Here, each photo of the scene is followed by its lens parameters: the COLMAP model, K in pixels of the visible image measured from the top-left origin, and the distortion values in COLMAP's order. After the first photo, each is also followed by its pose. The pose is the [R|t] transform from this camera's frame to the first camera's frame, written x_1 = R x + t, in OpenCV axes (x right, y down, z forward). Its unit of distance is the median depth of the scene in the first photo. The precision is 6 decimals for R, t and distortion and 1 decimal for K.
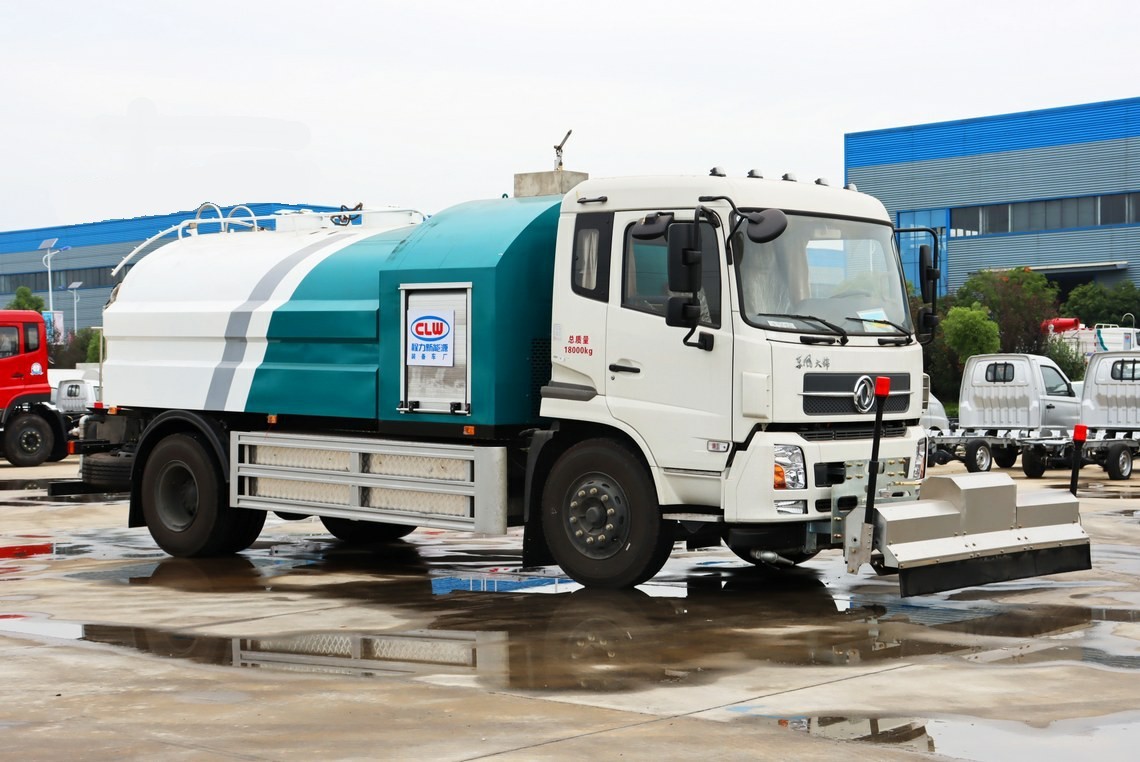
lens RADIAL K [[1789.9, 0, 570.0], [0, 1789.9, 381.0], [0, 0, 1]] dist [0.152097, 0.019290]
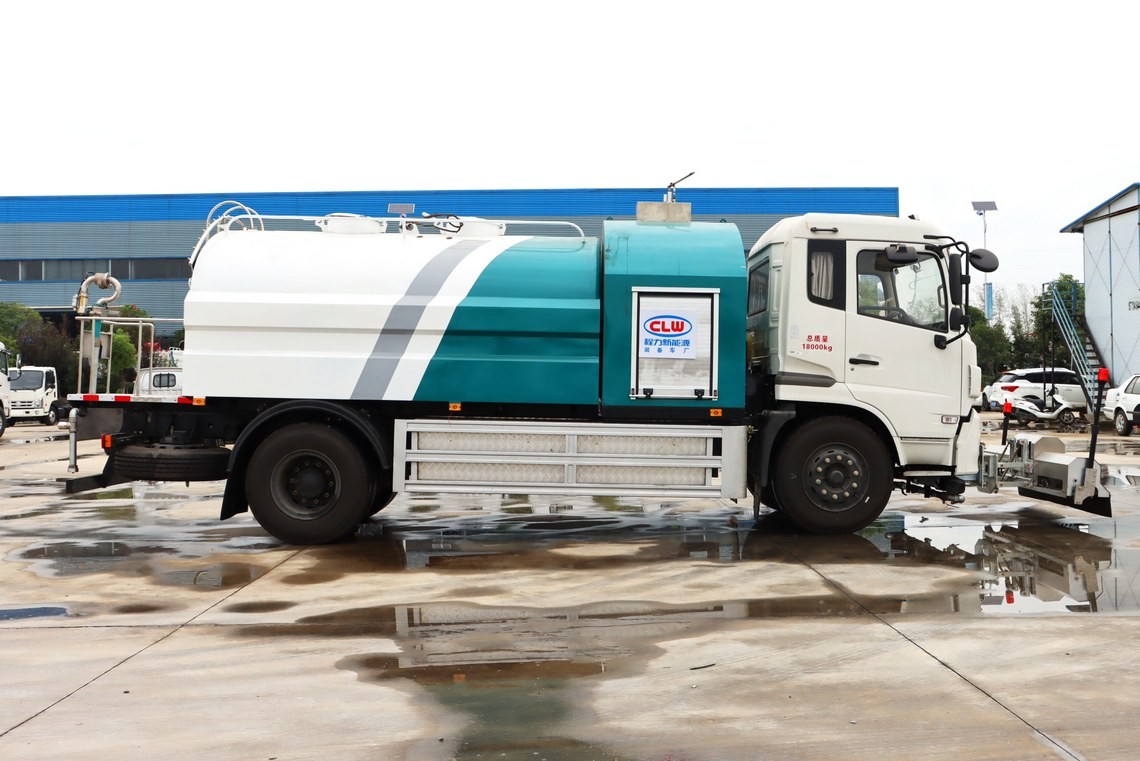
lens RADIAL K [[1223.8, 0, 570.0], [0, 1223.8, 380.5], [0, 0, 1]] dist [-0.087855, 0.008537]
pose [[0.743234, 0.005514, 0.669009, -0.652270], [-0.000074, 0.999967, -0.008160, 0.012505], [-0.669032, 0.006015, 0.743210, 0.445291]]
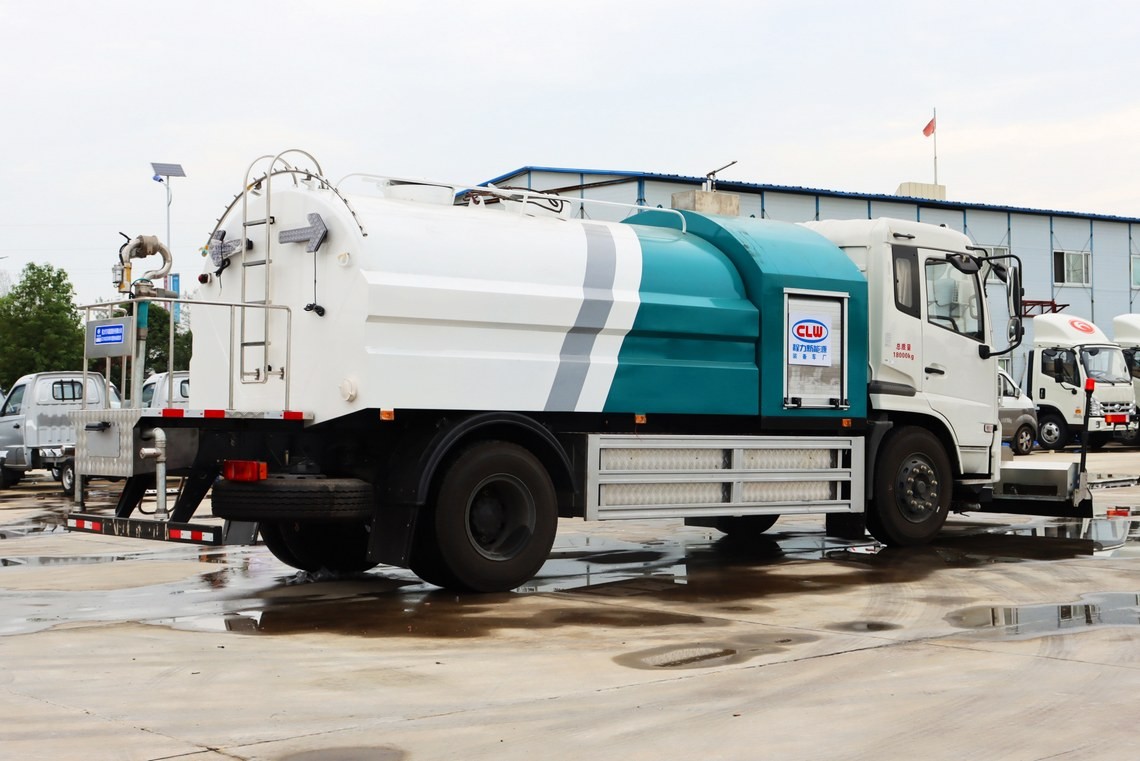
lens RADIAL K [[1832.8, 0, 570.0], [0, 1832.8, 380.5], [0, 0, 1]] dist [0.015335, 0.047569]
pose [[0.154175, 0.018641, 0.987868, -1.197243], [0.010199, 0.999739, -0.020457, 0.022144], [-0.987991, 0.013229, 0.153945, 0.962743]]
